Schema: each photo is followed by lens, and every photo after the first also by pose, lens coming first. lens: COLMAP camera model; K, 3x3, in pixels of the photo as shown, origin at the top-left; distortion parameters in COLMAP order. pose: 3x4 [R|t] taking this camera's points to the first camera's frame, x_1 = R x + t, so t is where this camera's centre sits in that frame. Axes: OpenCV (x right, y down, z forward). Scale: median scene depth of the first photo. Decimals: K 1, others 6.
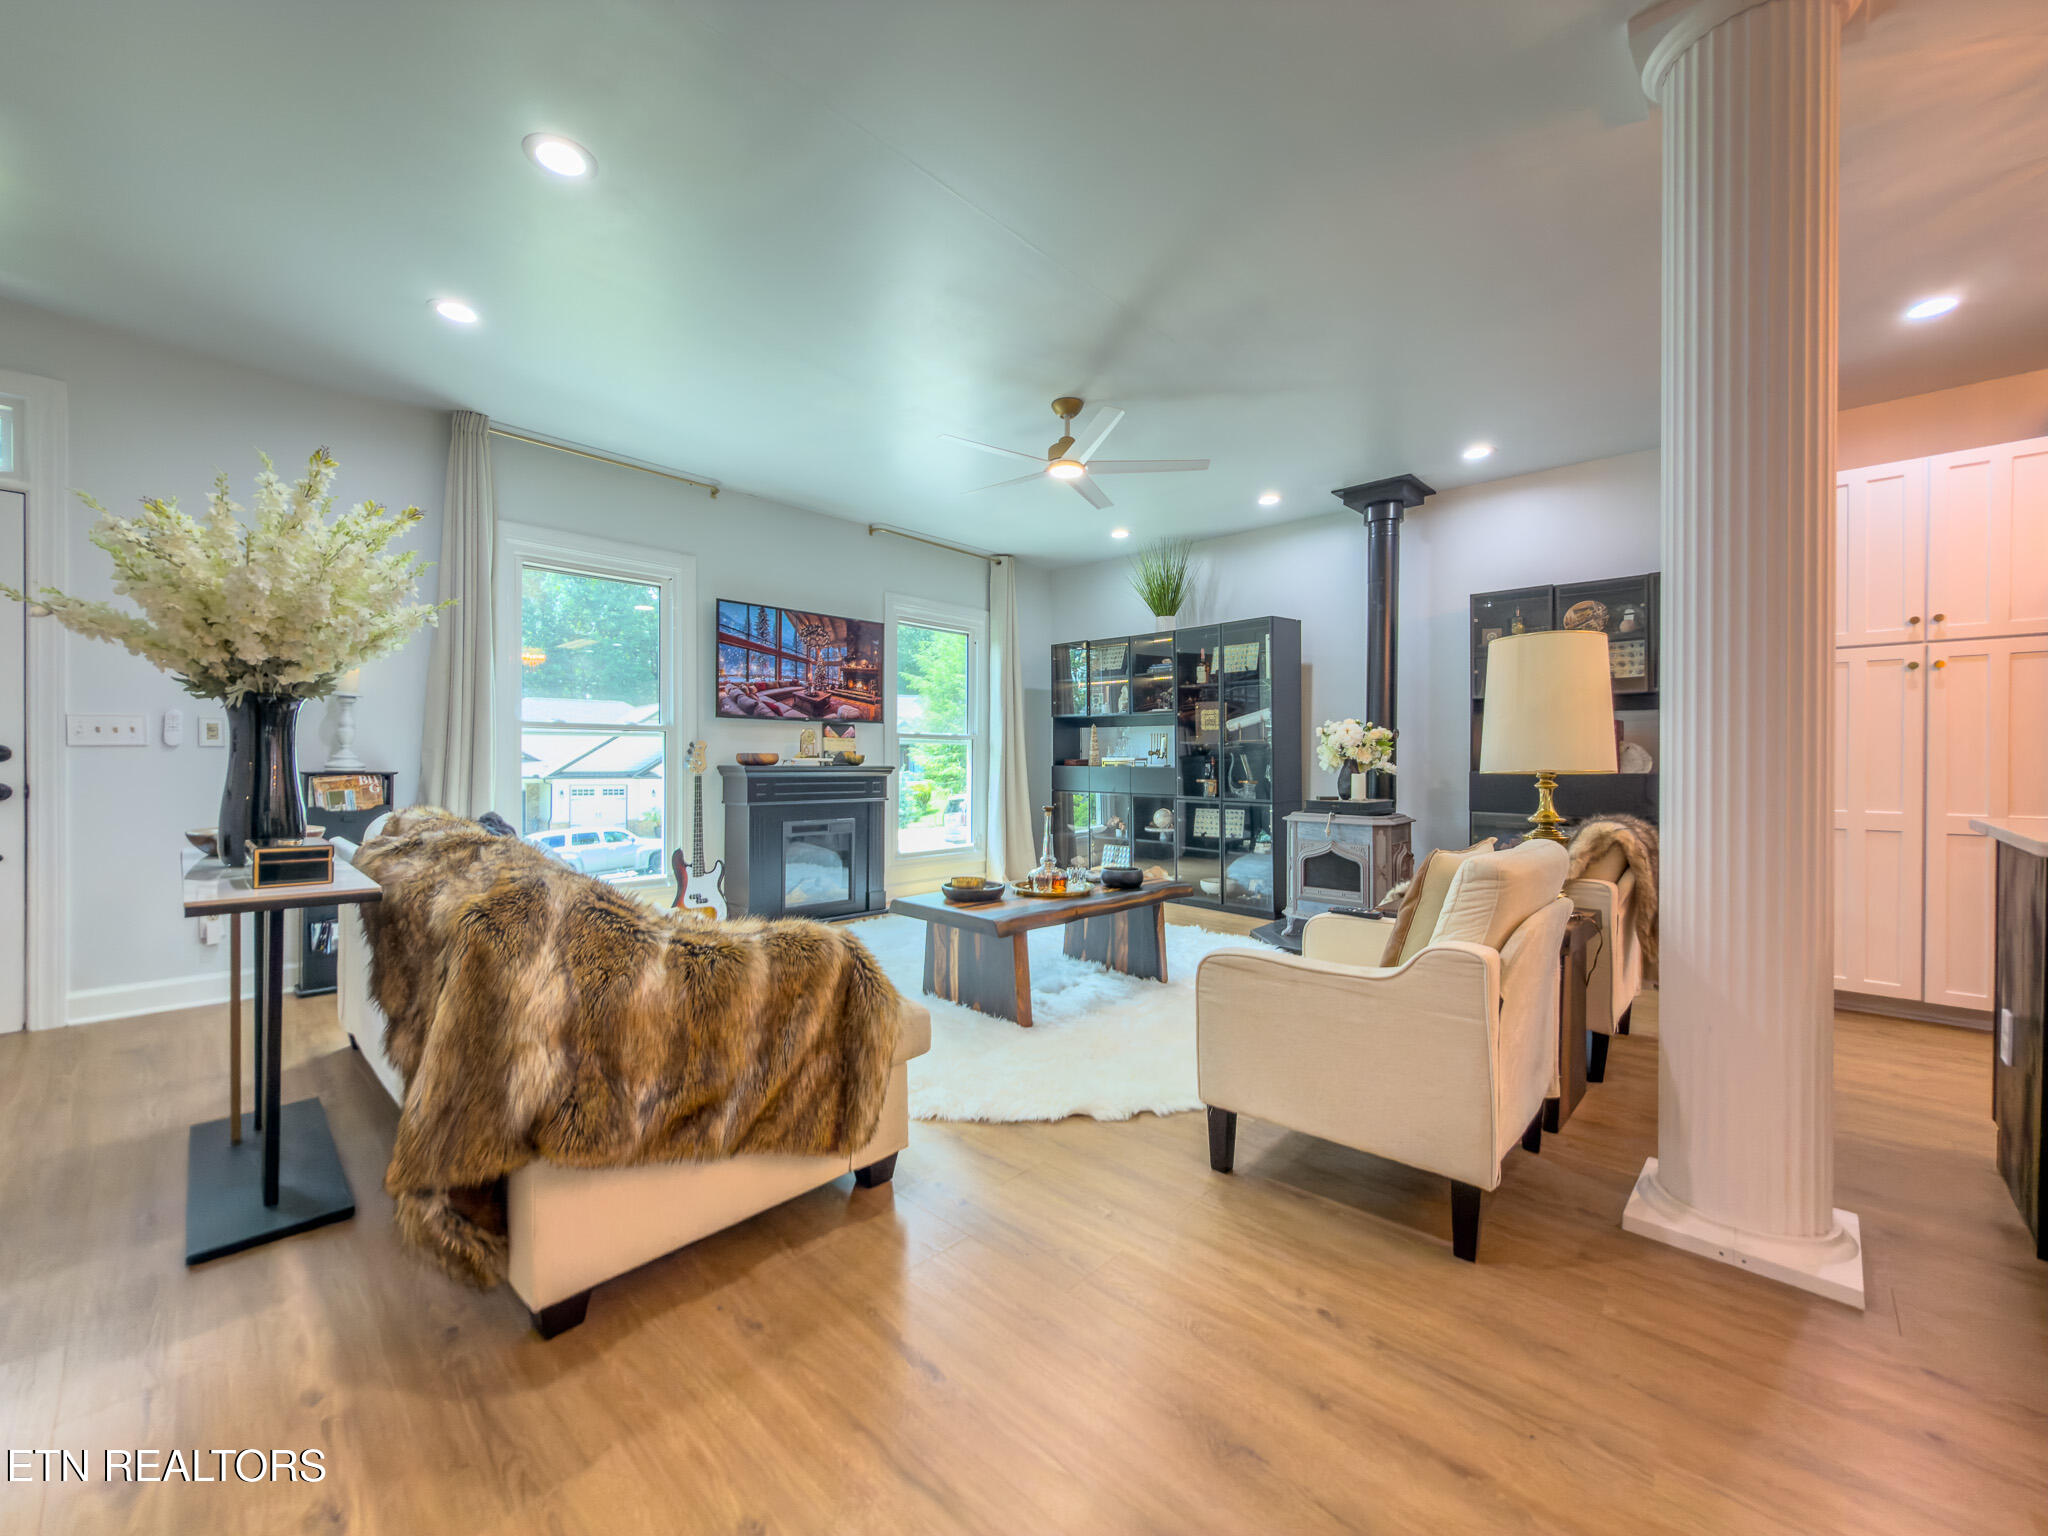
lens RADIAL K [[809.3, 0, 1047.1], [0, 809.3, 761.0], [0, 0, 1]] dist [0.000766, -0.000013]
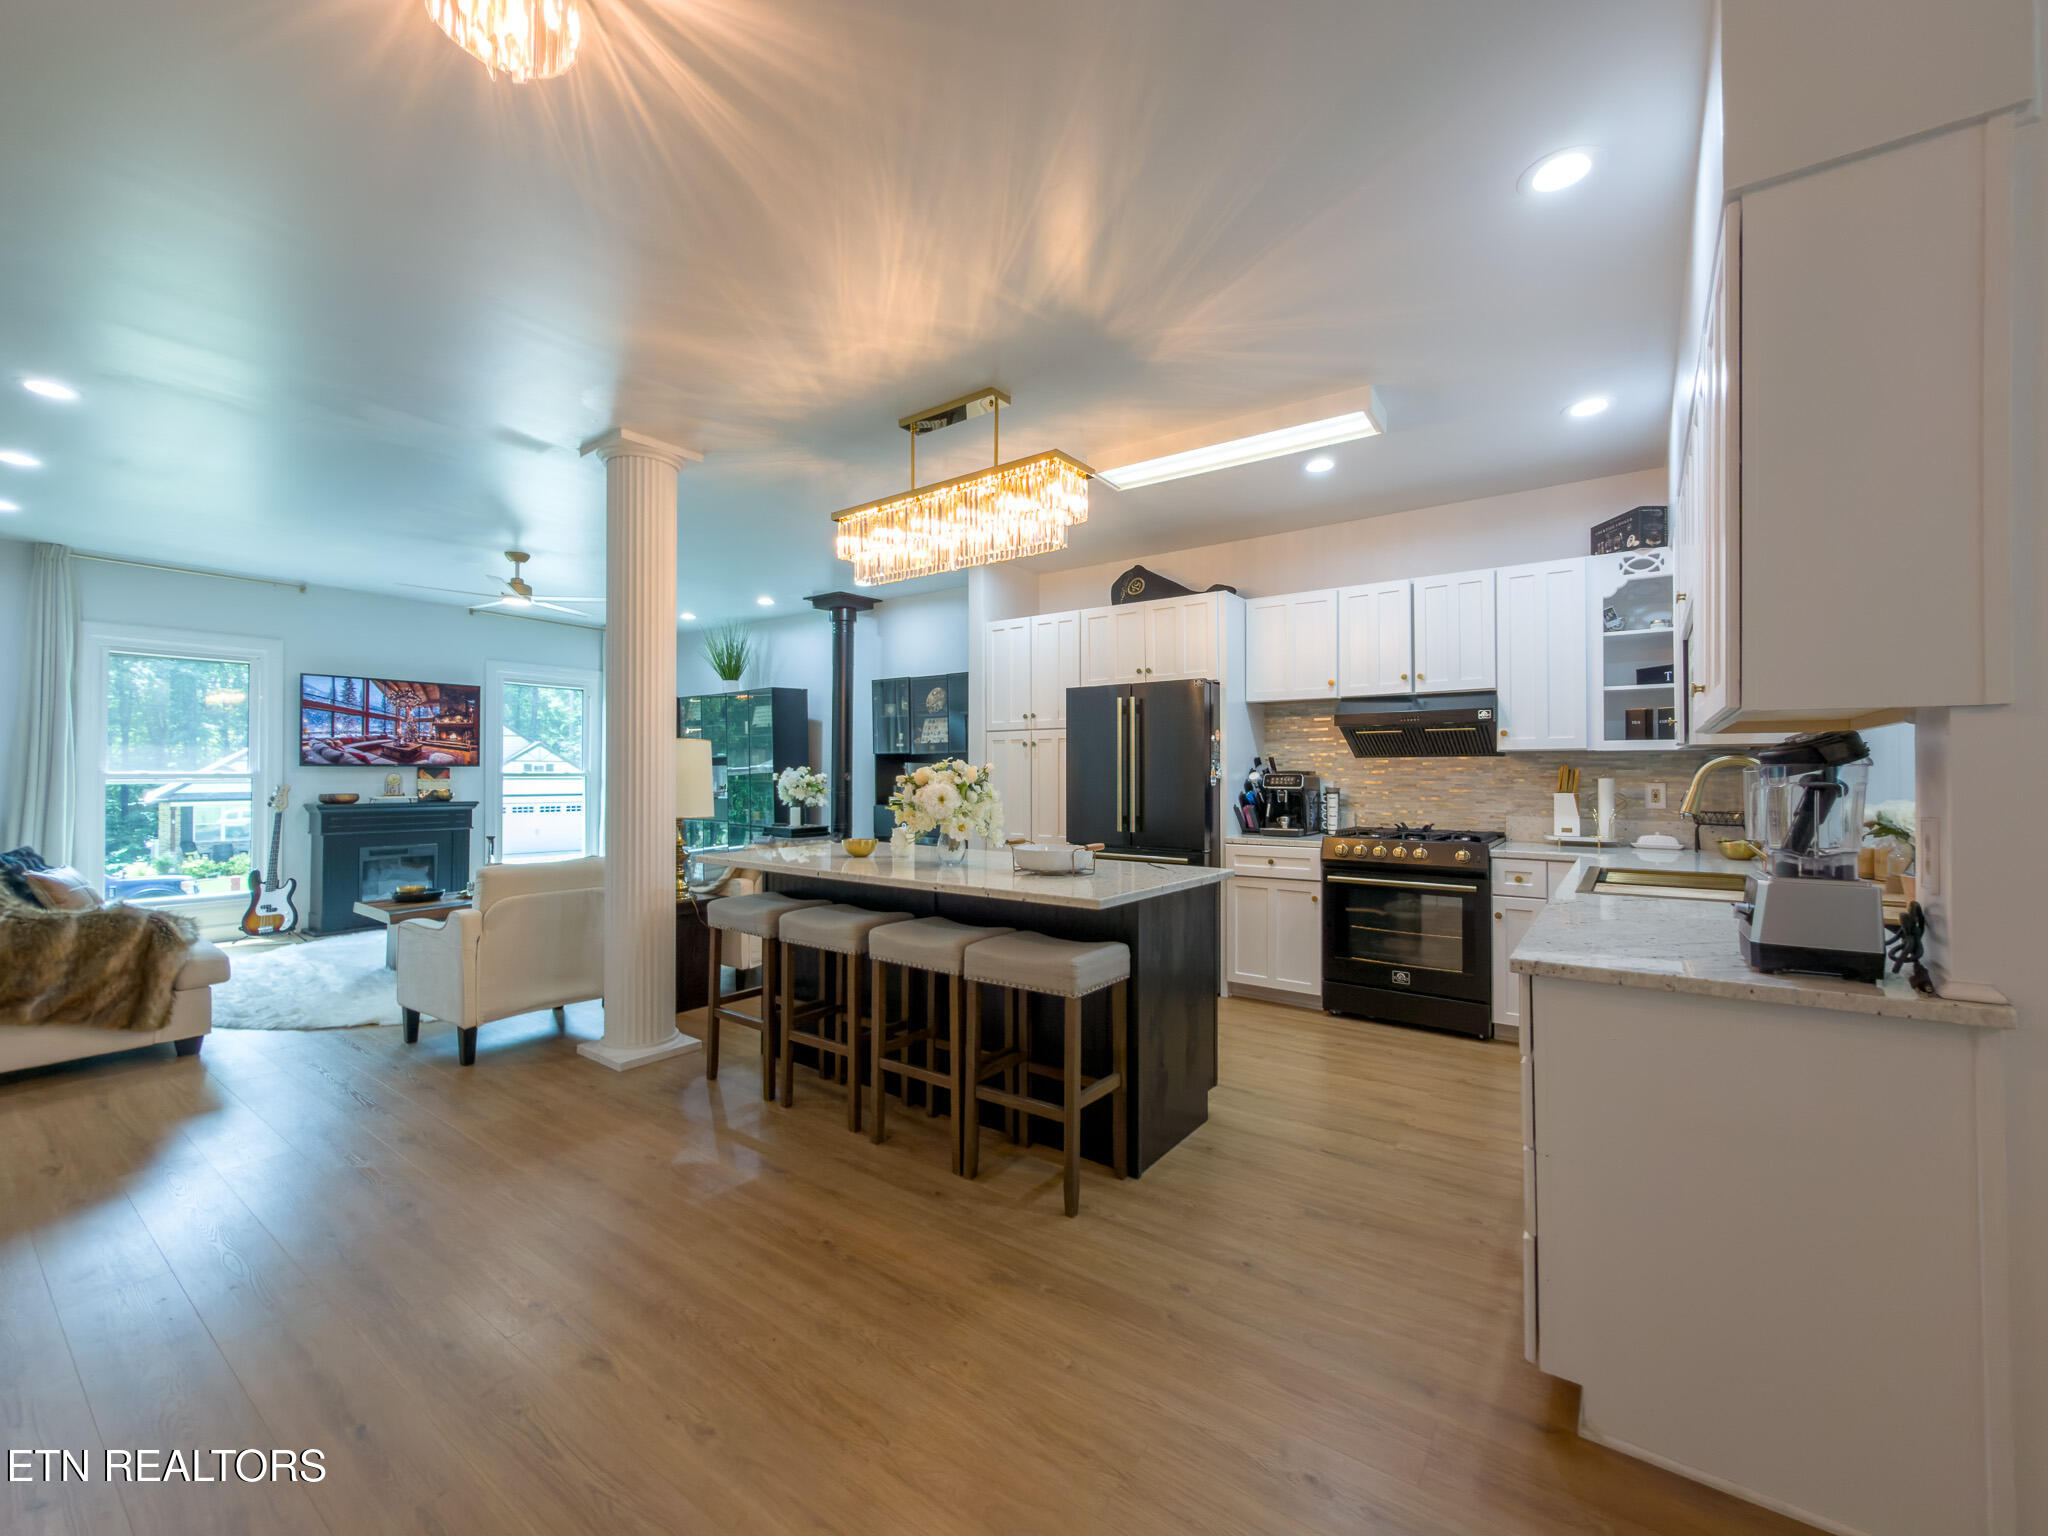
lens RADIAL K [[818.4, 0, 1028.7], [0, 818.4, 761.8], [0, 0, 1]] dist [0.001322, -0.000043]
pose [[0.992720, -0.001684, 0.120430, 0.557260], [0.003547, 0.999877, -0.015256, -0.035927], [-0.120389, 0.015572, 0.992605, -0.405213]]
